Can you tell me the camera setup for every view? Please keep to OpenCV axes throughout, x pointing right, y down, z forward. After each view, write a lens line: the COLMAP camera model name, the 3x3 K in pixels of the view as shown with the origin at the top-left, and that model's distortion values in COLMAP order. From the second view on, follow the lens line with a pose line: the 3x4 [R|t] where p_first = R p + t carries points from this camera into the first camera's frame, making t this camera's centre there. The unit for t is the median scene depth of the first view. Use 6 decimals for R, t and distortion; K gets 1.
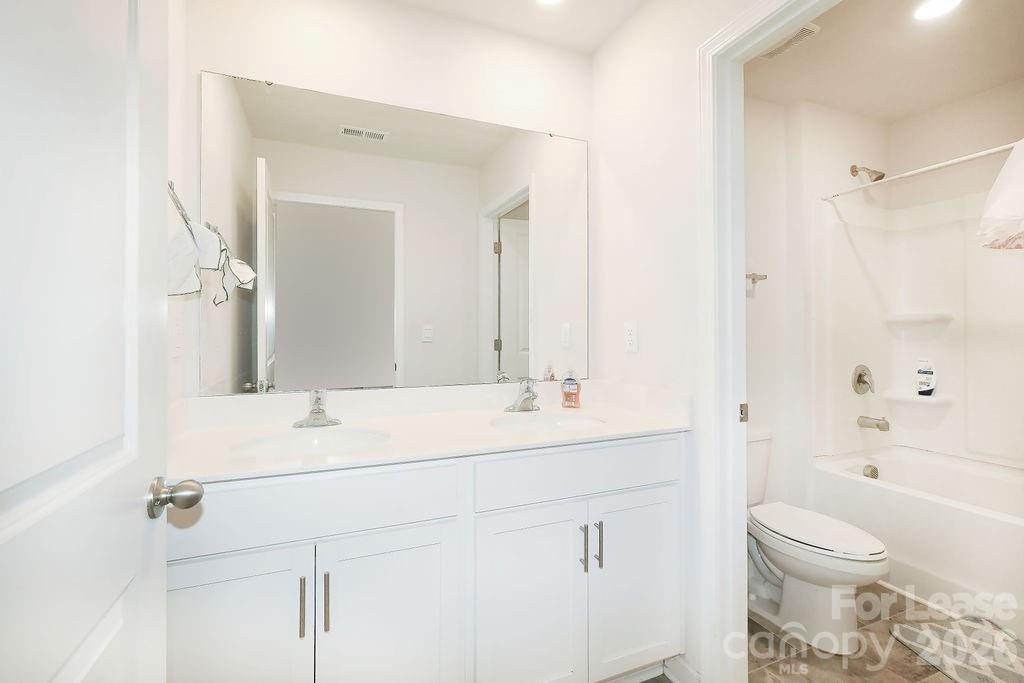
lens RADIAL K [[442.6, 0, 510.3], [0, 442.6, 333.8], [0, 0, 1]] dist [-0.000104, 0.000440]
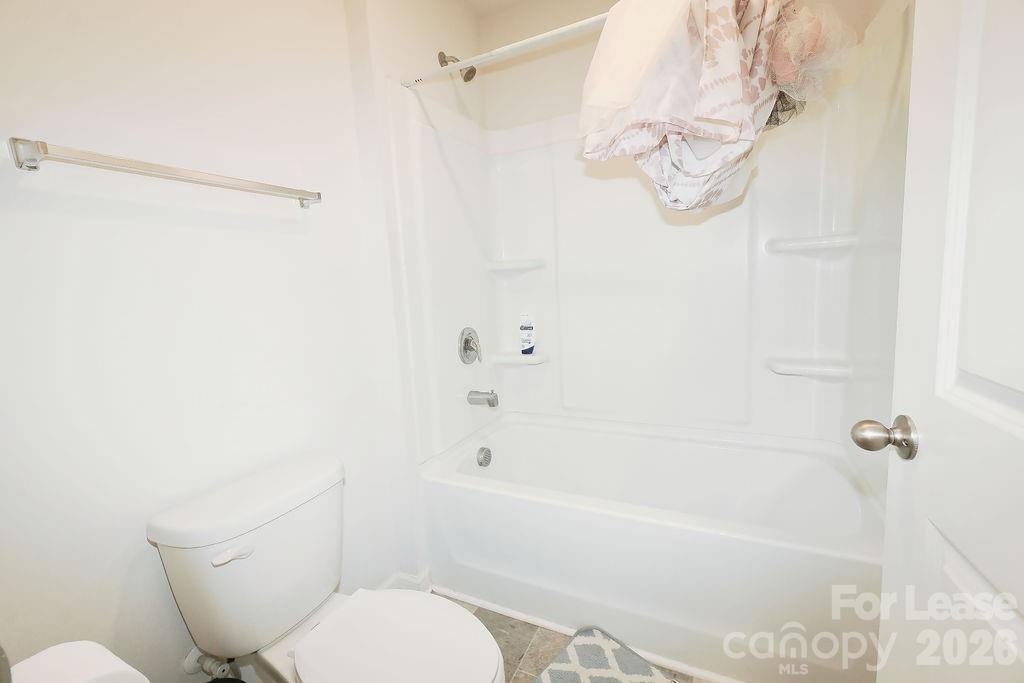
lens RADIAL K [[442.6, 0, 510.6], [0, 442.6, 341.6], [0, 0, 1]] dist [-0.000104, 0.000440]
pose [[0.738741, -0.130630, 0.661210, 0.337311], [0.049929, 0.988949, 0.139596, -0.009334], [-0.672138, -0.070112, 0.737099, 0.379154]]
